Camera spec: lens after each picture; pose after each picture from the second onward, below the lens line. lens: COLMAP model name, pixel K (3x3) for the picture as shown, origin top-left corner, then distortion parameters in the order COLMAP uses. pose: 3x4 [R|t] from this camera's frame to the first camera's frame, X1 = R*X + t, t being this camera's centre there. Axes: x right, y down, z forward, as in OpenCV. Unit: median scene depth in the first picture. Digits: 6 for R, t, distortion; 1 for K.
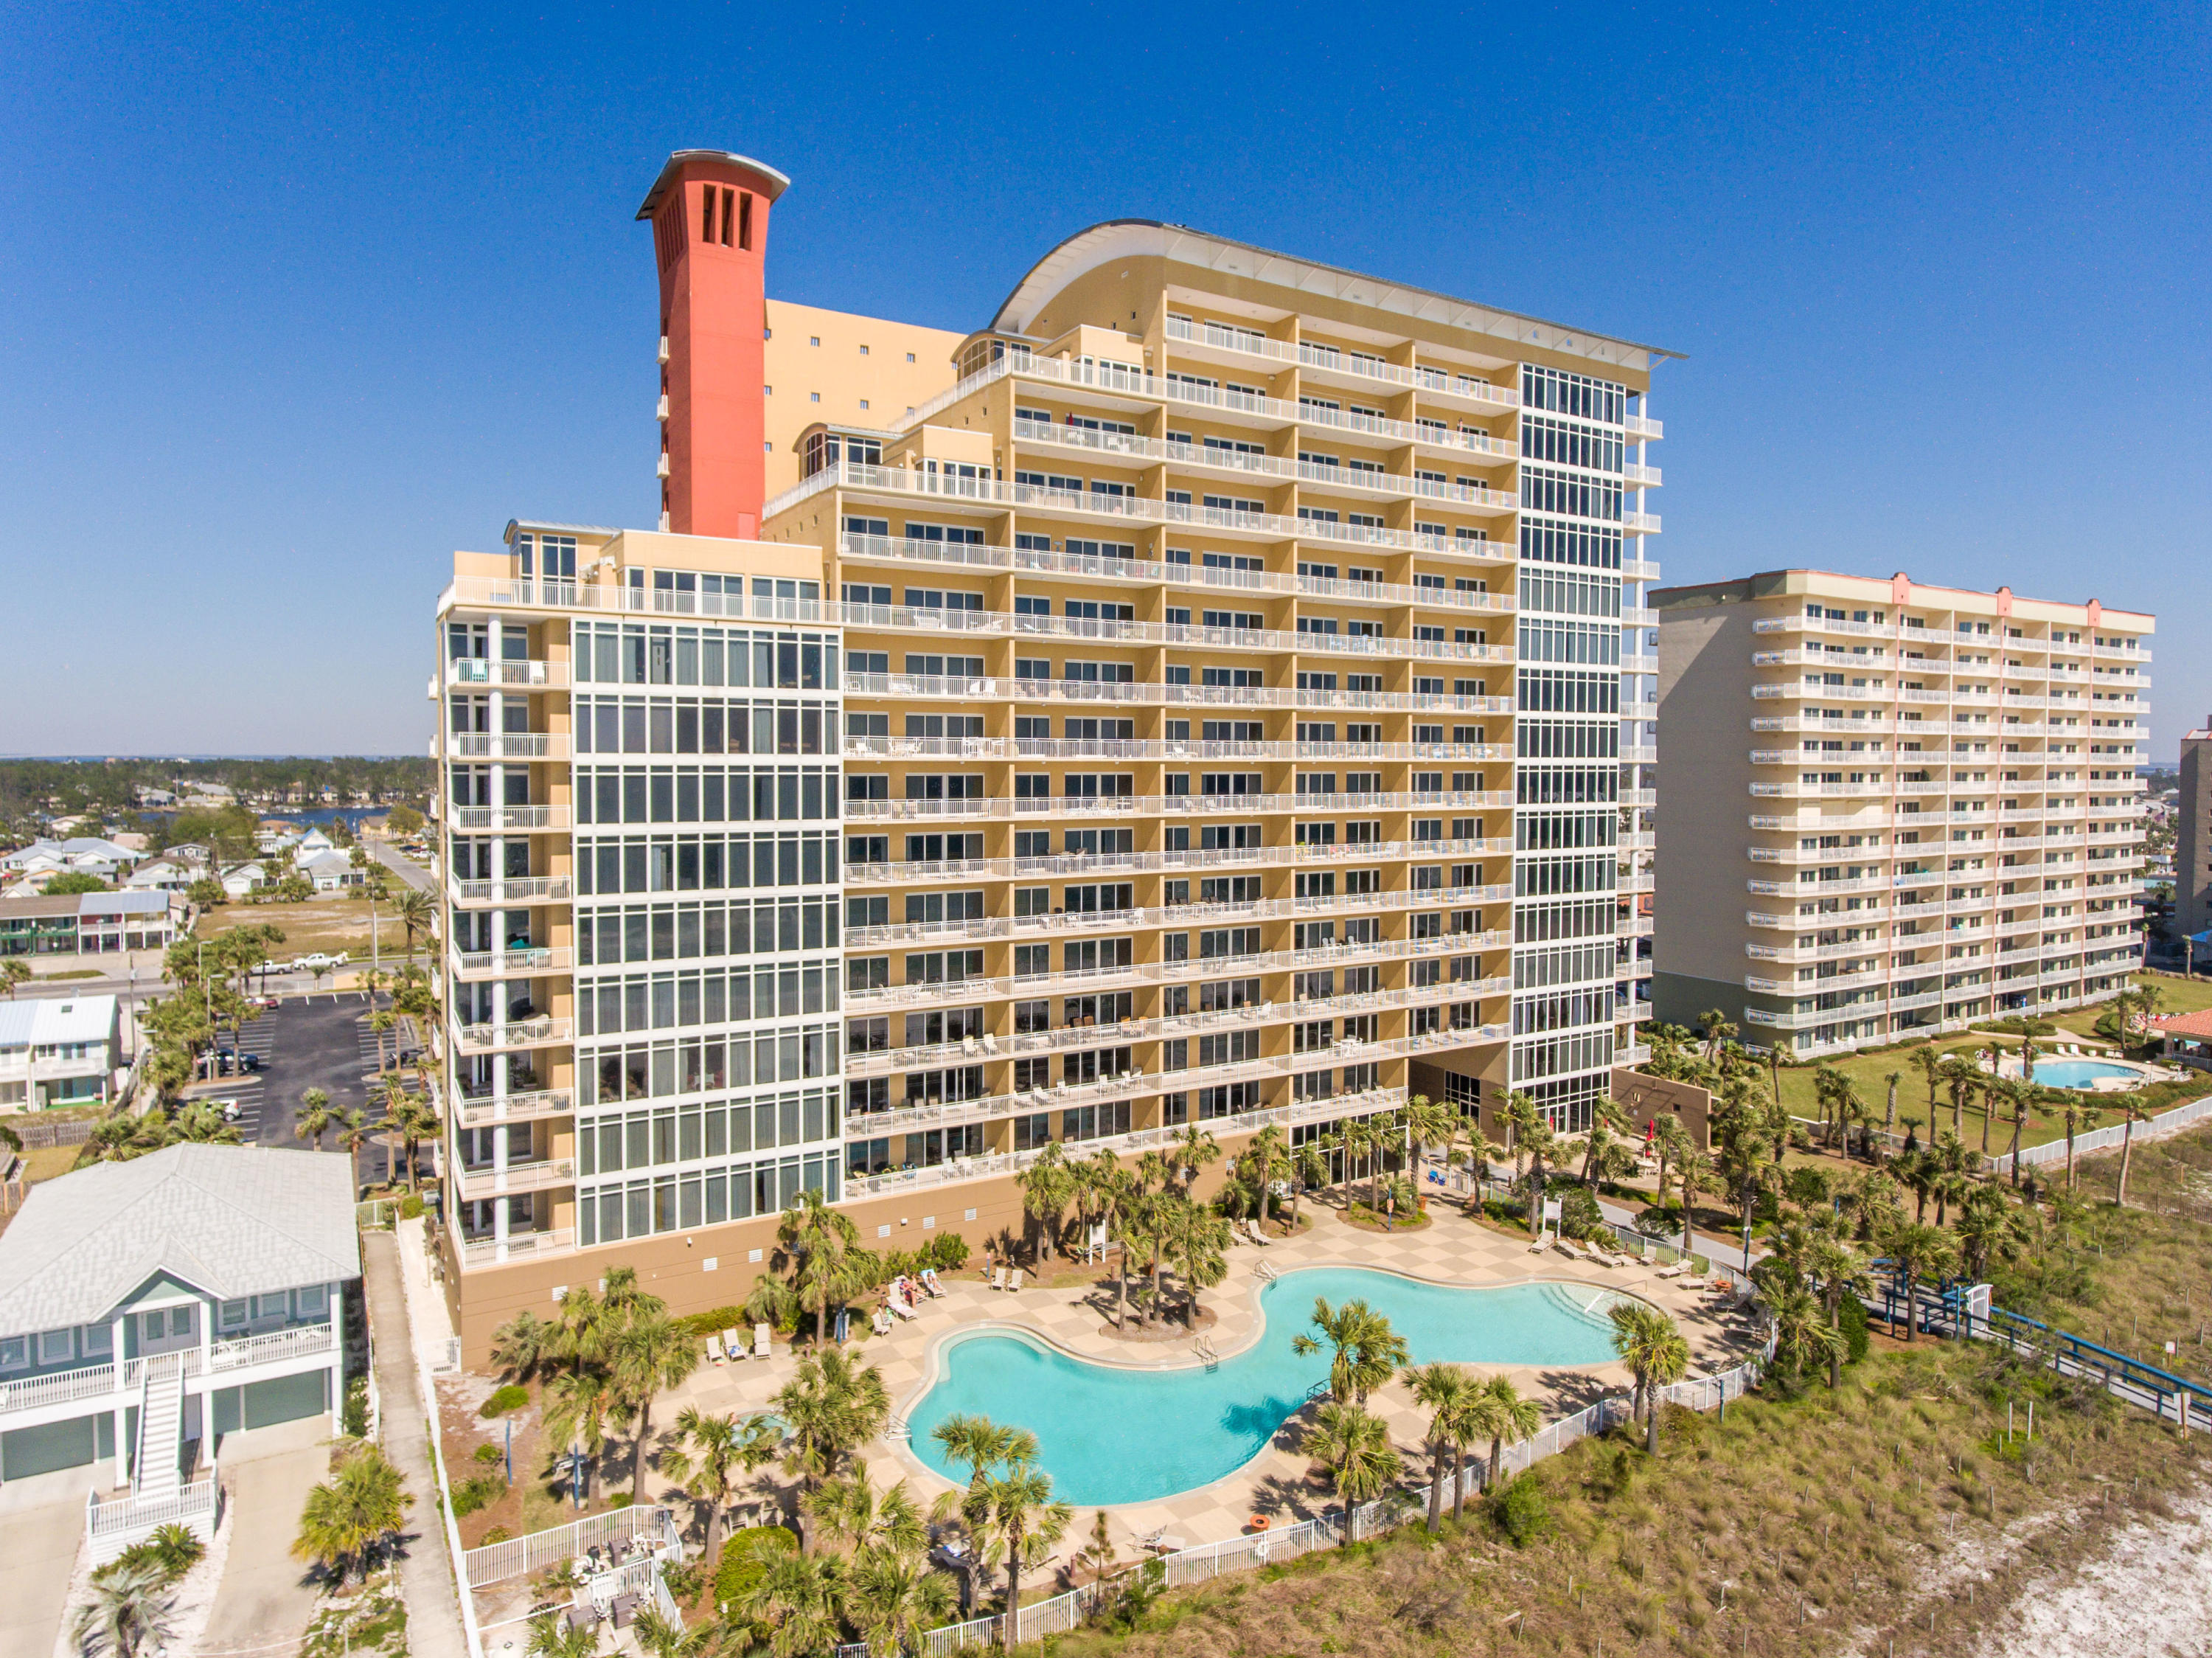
lens RADIAL K [[1299.3, 0, 1069.9], [0, 1299.3, 796.8], [0, 0, 1]] dist [-0.004533, 0.001767]
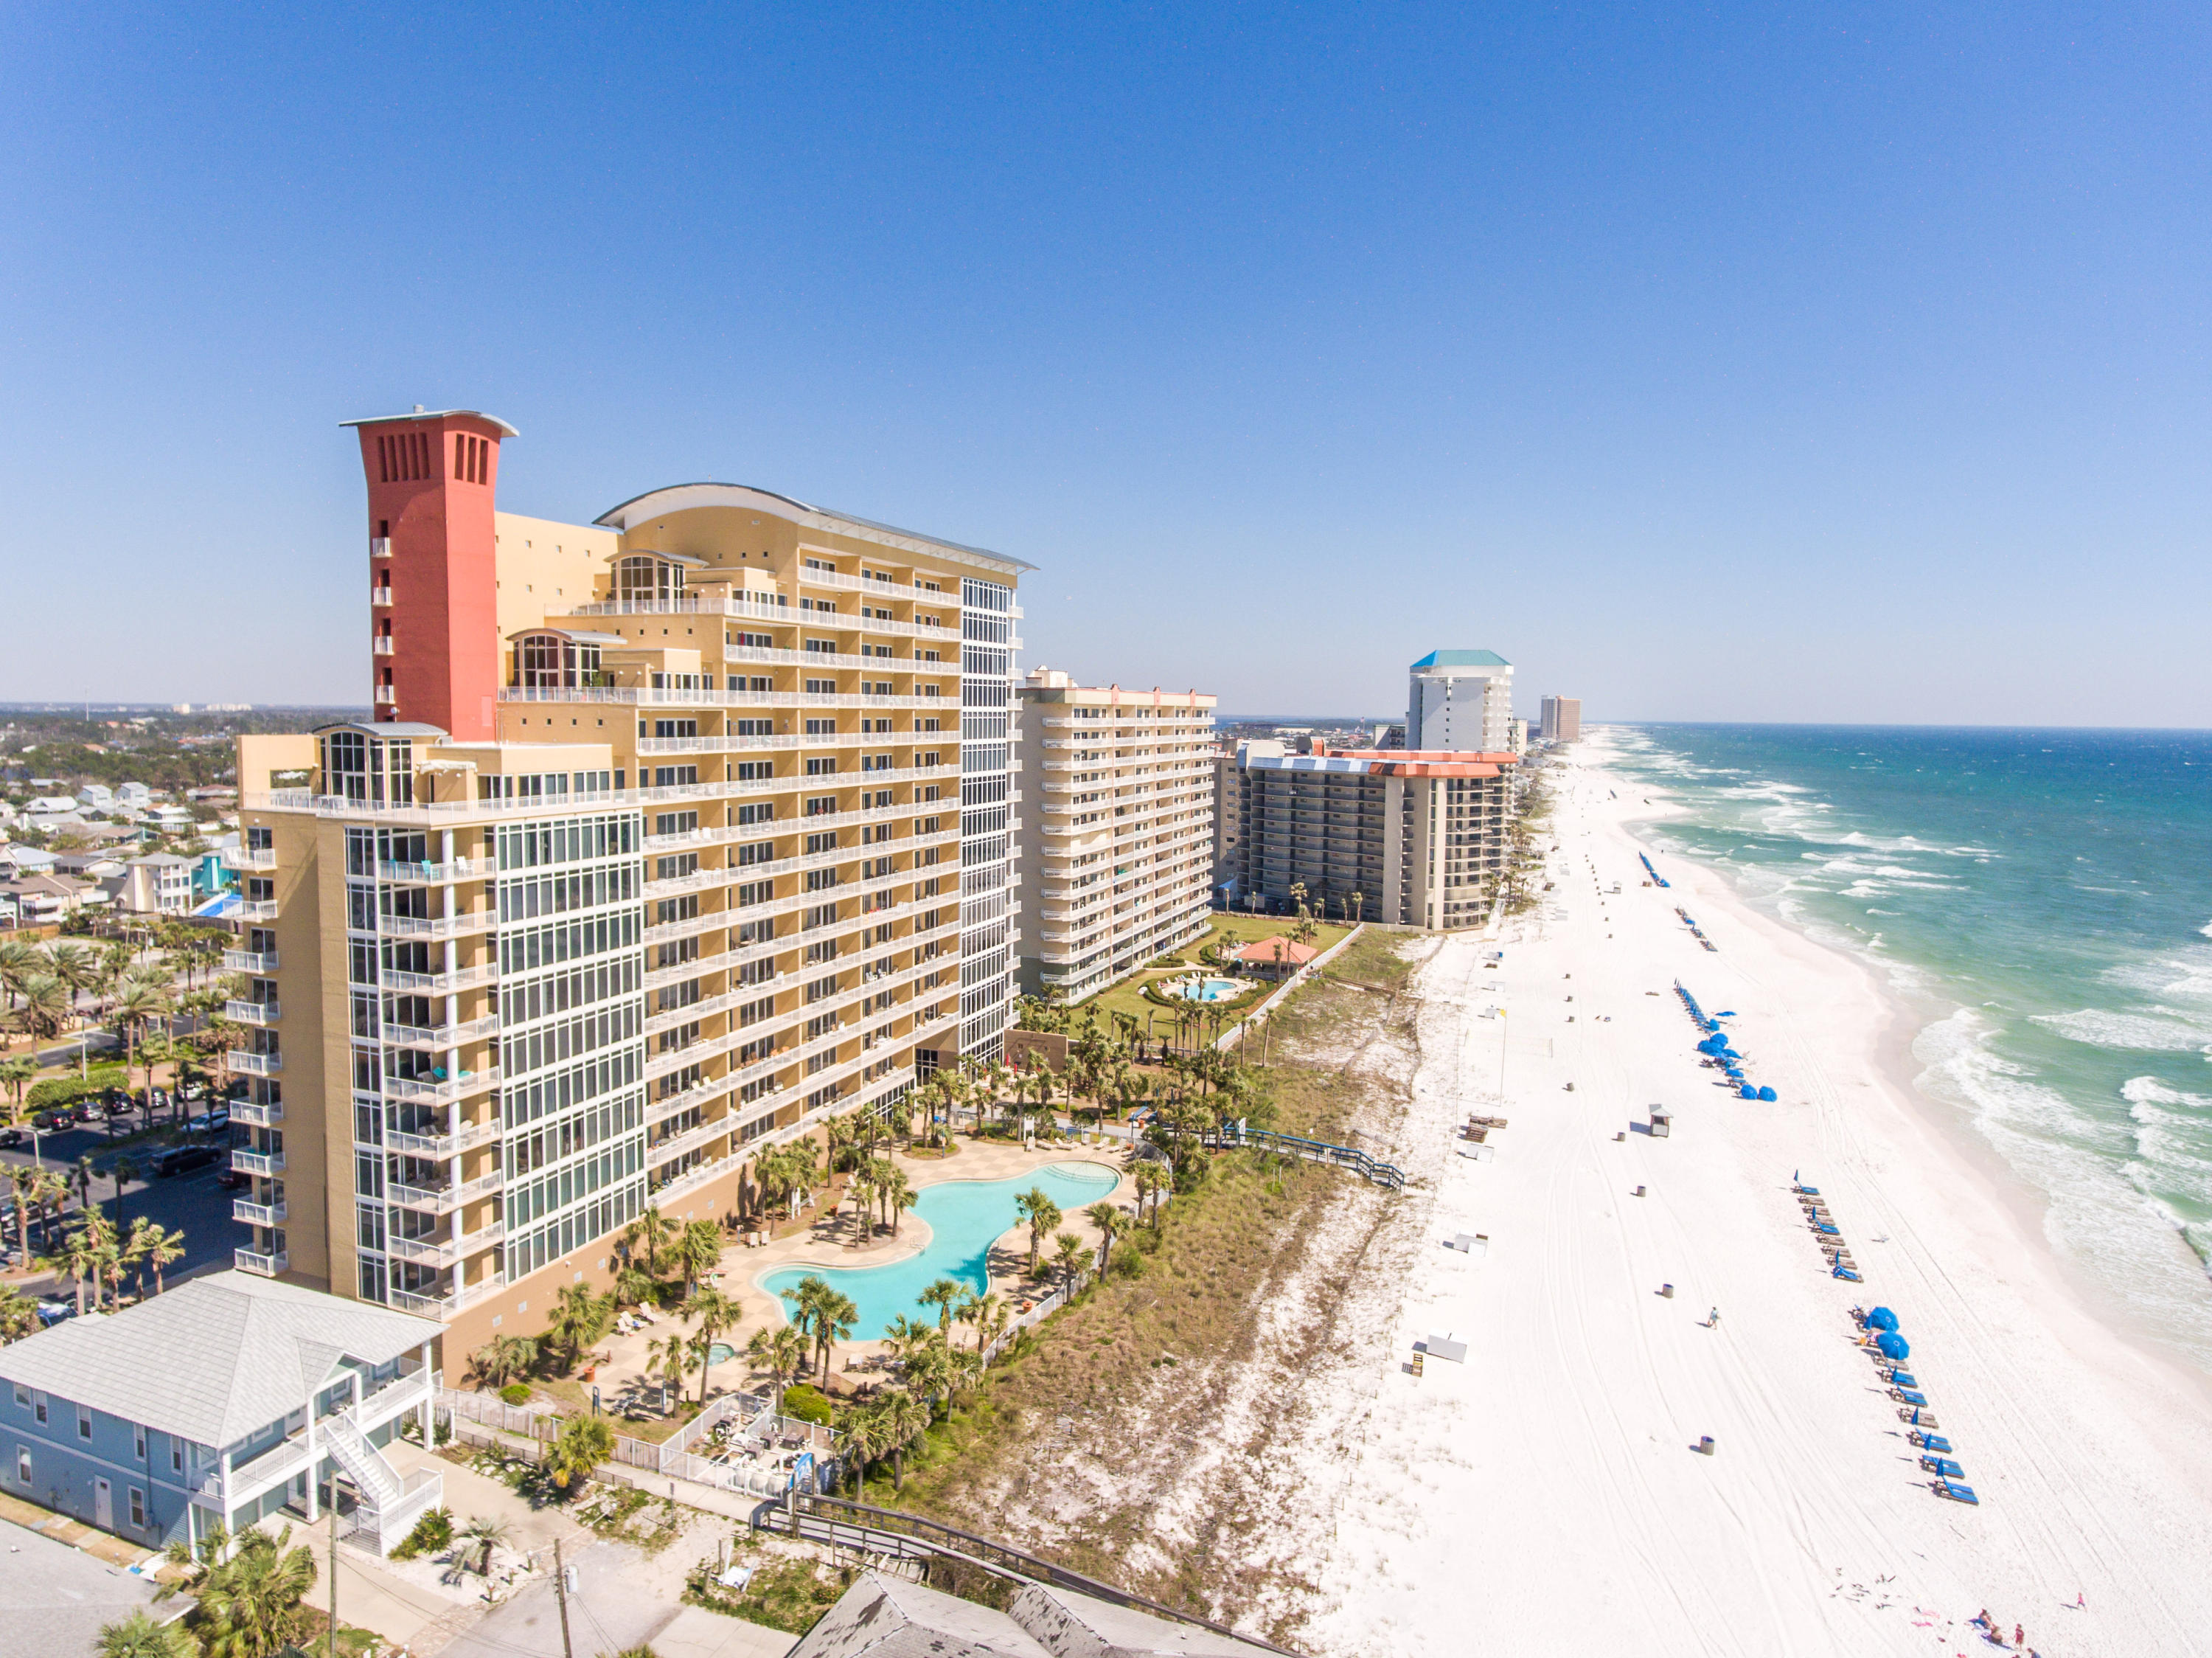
lens RADIAL K [[1299.3, 0, 1069.9], [0, 1299.3, 796.8], [0, 0, 1]] dist [-0.004533, 0.001767]
pose [[0.793107, -0.036541, 0.607985, -0.512247], [0.011832, 0.998935, 0.044602, -0.154357], [-0.608967, -0.028181, 0.792695, -0.300028]]
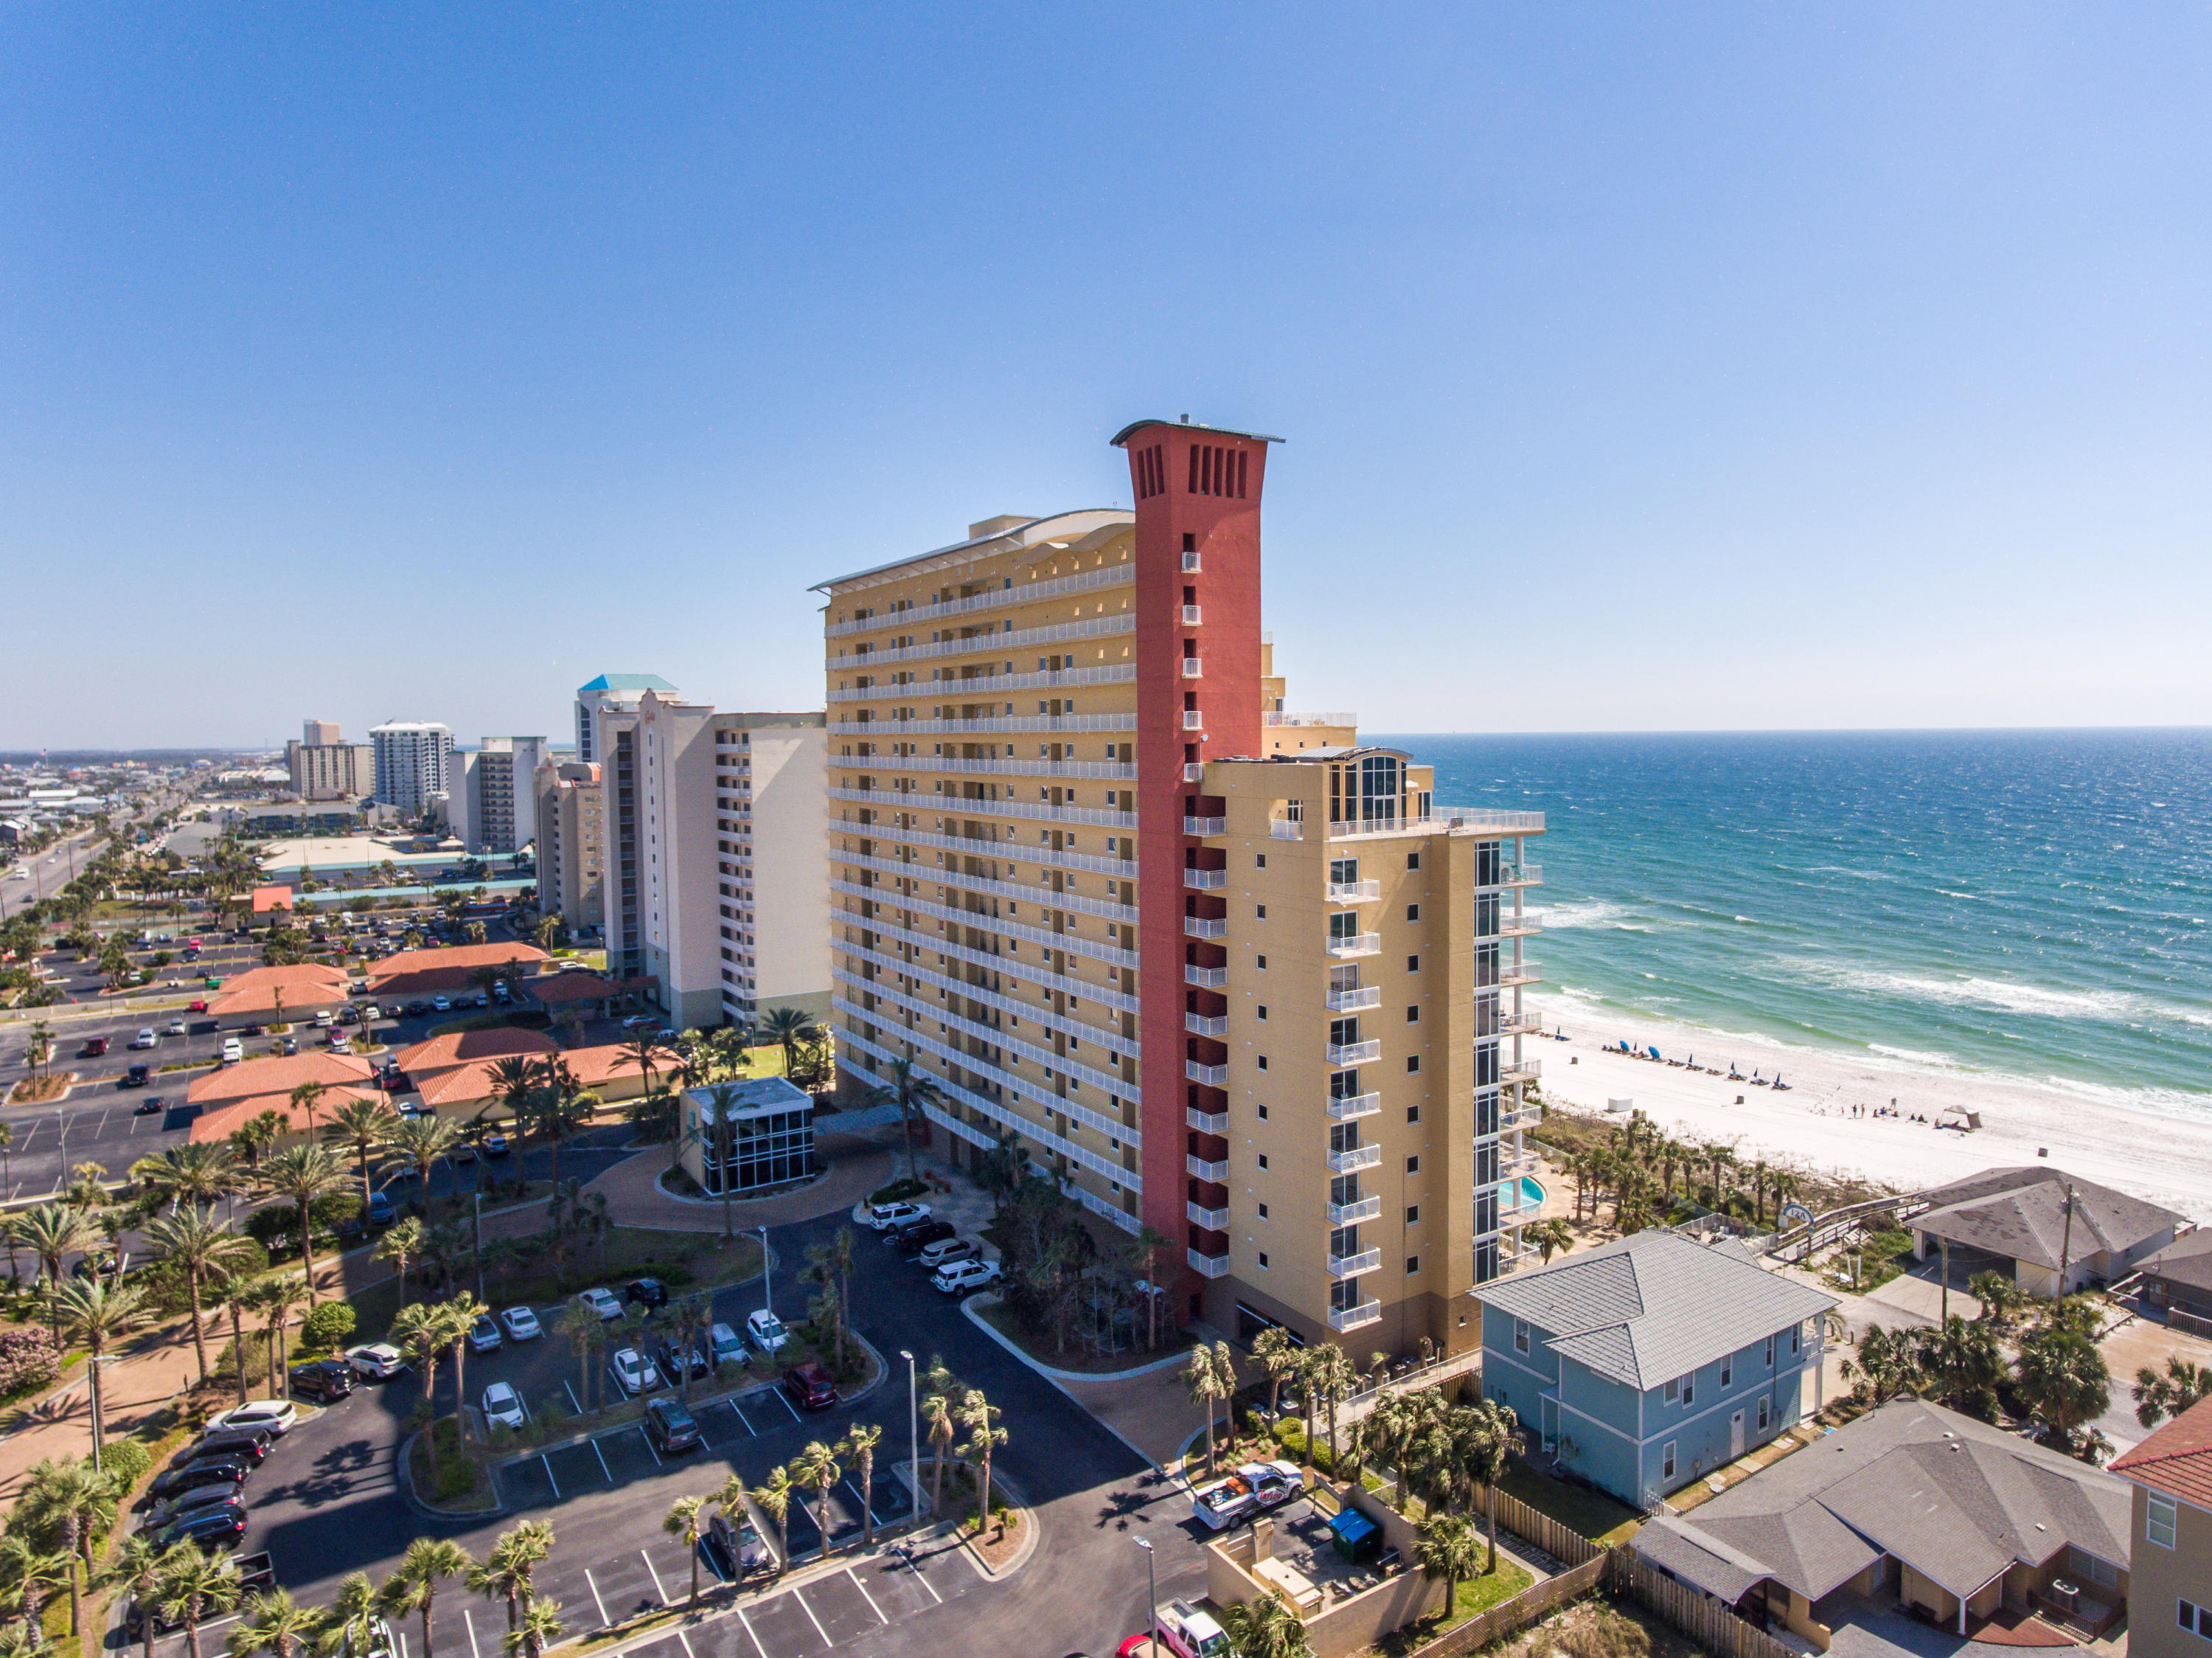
lens RADIAL K [[1299.3, 0, 1069.9], [0, 1299.3, 796.8], [0, 0, 1]] dist [-0.004533, 0.001767]
pose [[-0.033636, -0.052386, 0.998060, -1.339240], [0.041959, 0.997671, 0.053780, -0.198874], [-0.998553, 0.043687, -0.031359, 1.092291]]
